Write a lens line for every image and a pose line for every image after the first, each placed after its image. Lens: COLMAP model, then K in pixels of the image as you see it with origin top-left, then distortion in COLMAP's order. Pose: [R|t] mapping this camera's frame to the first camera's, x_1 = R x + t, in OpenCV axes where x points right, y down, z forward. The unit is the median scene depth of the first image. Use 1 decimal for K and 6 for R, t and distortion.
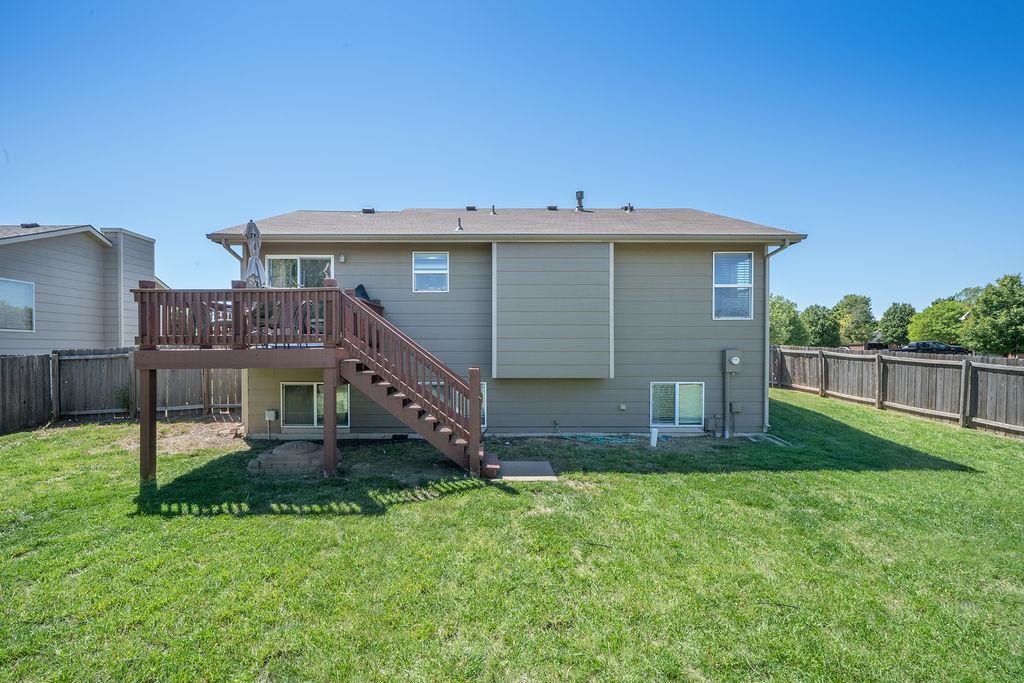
lens RADIAL K [[450.3, 0, 512.4], [0, 450.3, 354.6], [0, 0, 1]] dist [0.001620, 0.000167]
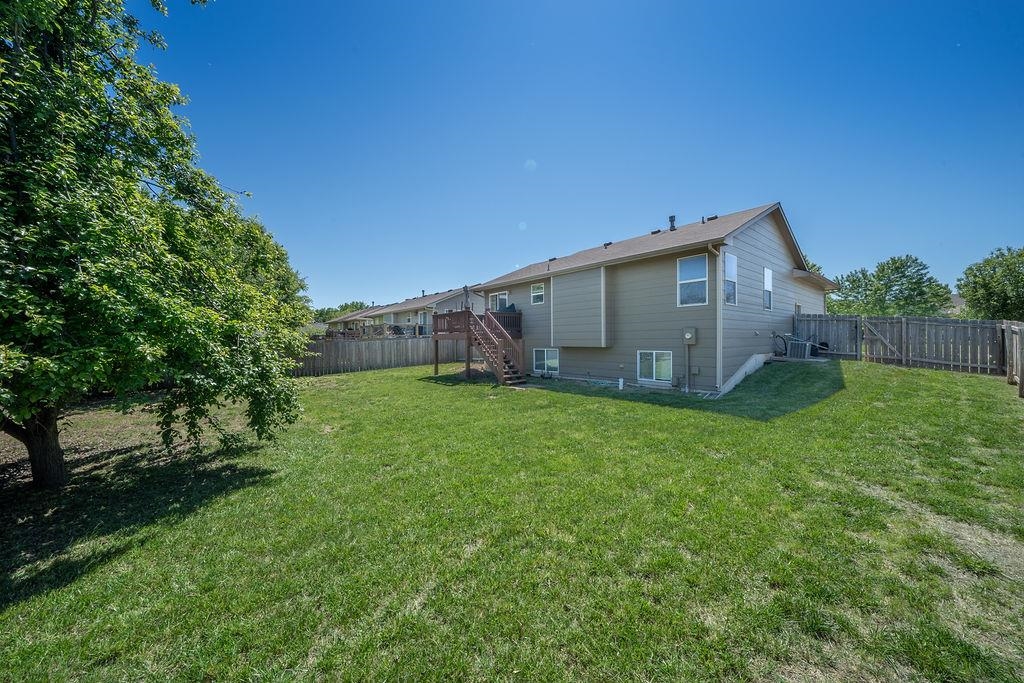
lens RADIAL K [[356.7, 0, 510.5], [0, 356.7, 344.6], [0, 0, 1]] dist [-0.000453, -0.000006]
pose [[0.636795, 0.004343, -0.771021, 0.969840], [0.002356, 0.999969, 0.007579, 0.030205], [0.771029, -0.006643, 0.636765, -0.108802]]
